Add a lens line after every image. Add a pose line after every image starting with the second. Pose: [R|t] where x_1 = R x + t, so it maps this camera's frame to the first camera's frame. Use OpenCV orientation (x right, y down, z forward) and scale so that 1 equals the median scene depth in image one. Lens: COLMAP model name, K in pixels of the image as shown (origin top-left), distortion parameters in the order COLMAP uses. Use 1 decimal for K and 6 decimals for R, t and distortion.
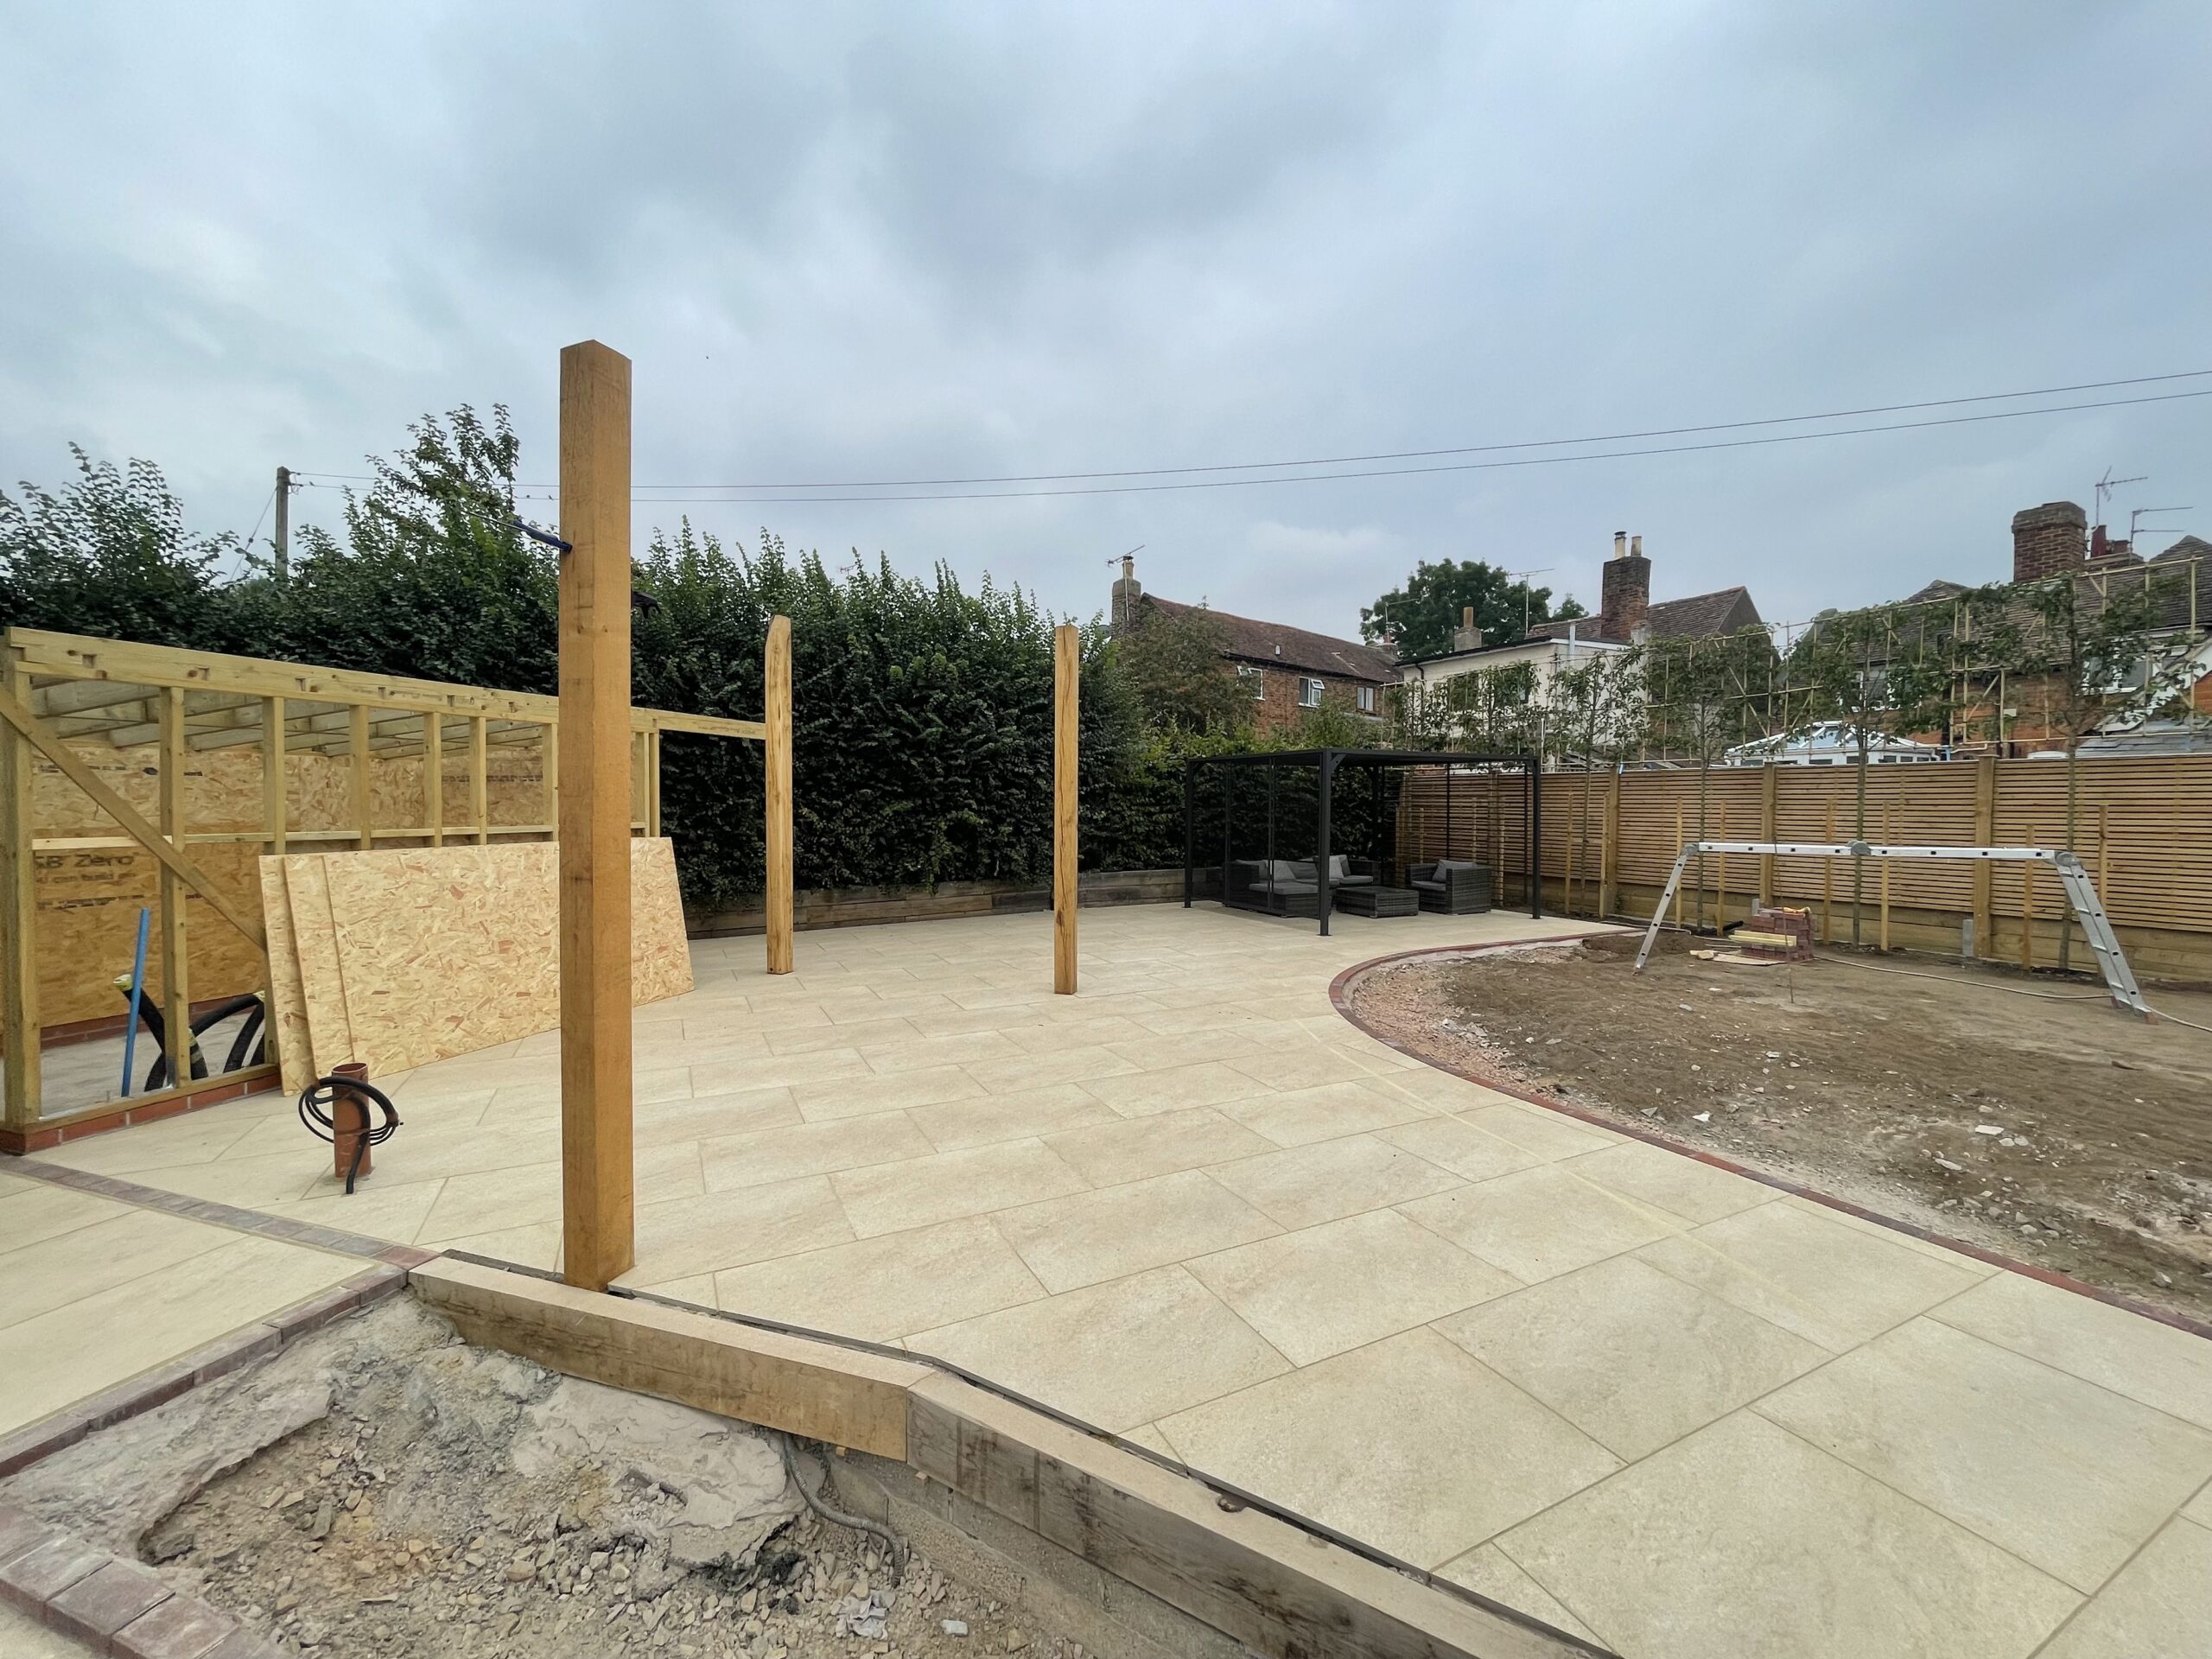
lens RADIAL K [[890.4, 0, 1091.1], [0, 890.4, 821.4], [0, 0, 1]] dist [0.002784, -0.002785]
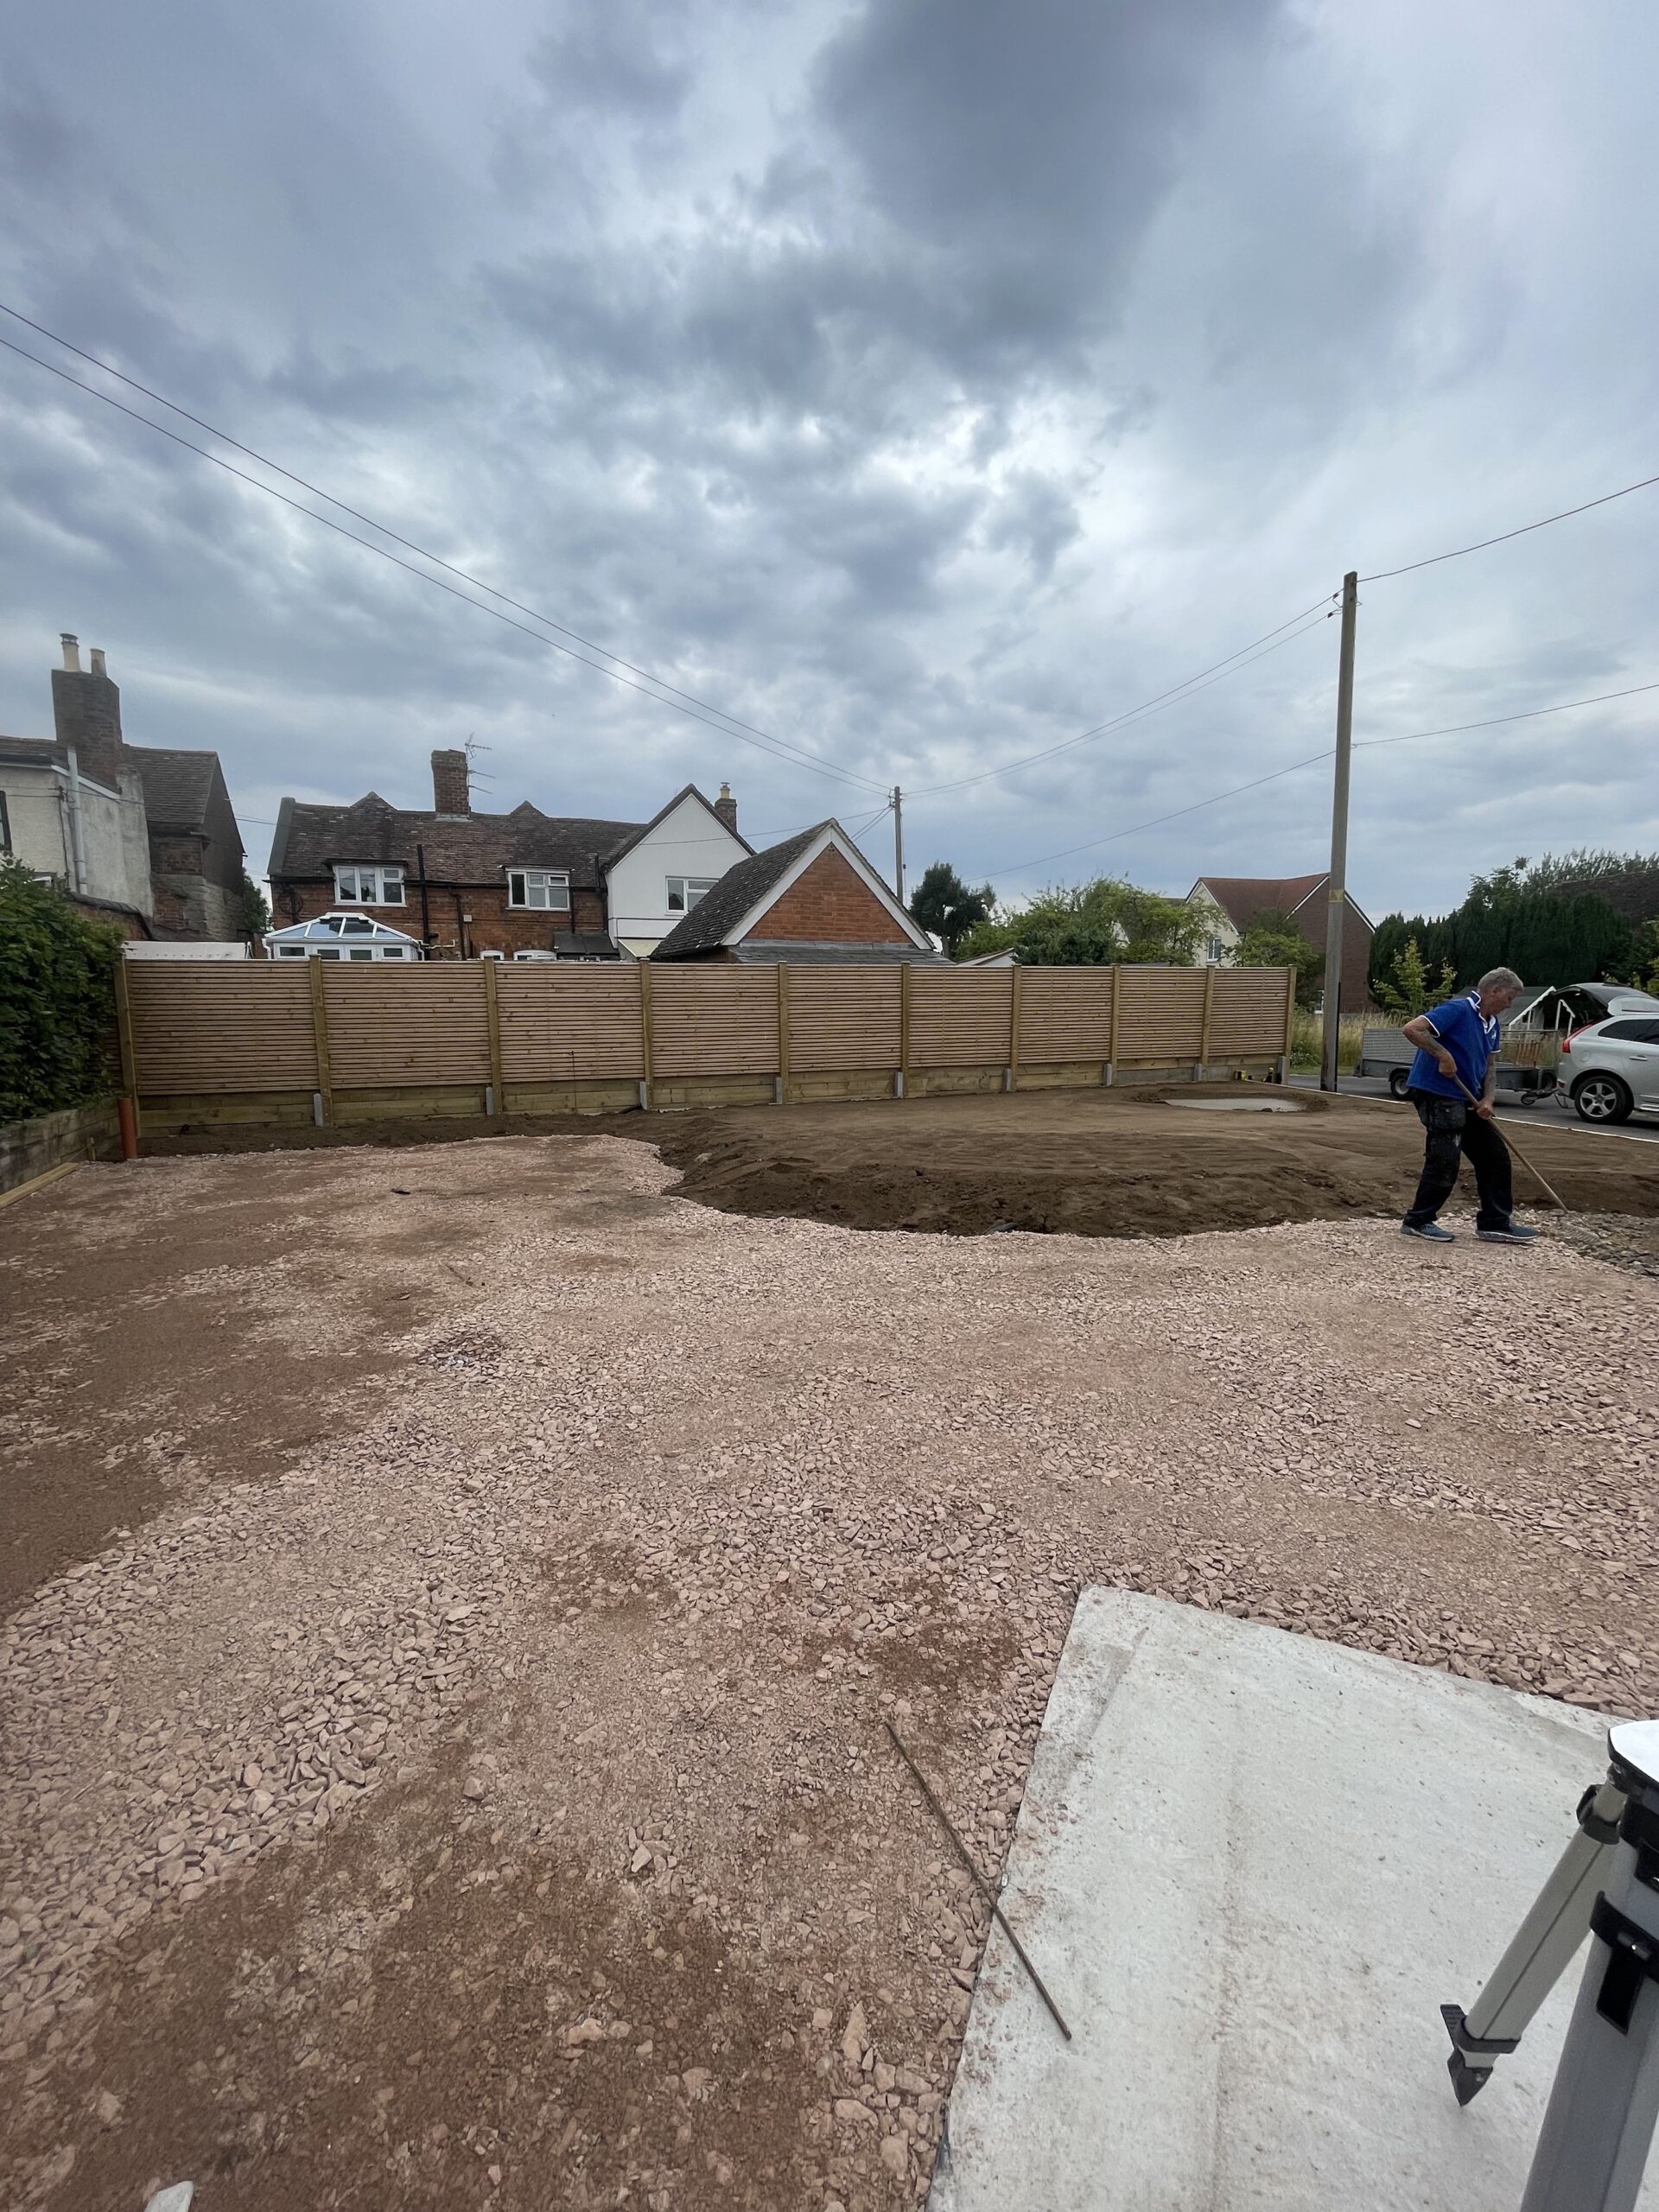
lens RADIAL K [[890.4, 0, 823.7], [0, 890.4, 1120.1], [0, 0, 1]] dist [0.002784, -0.002785]
pose [[0.079404, -0.146965, 0.985949, -0.256781], [0.029501, 0.988986, 0.145041, -0.016488], [-0.996406, 0.017570, 0.082865, 0.517600]]
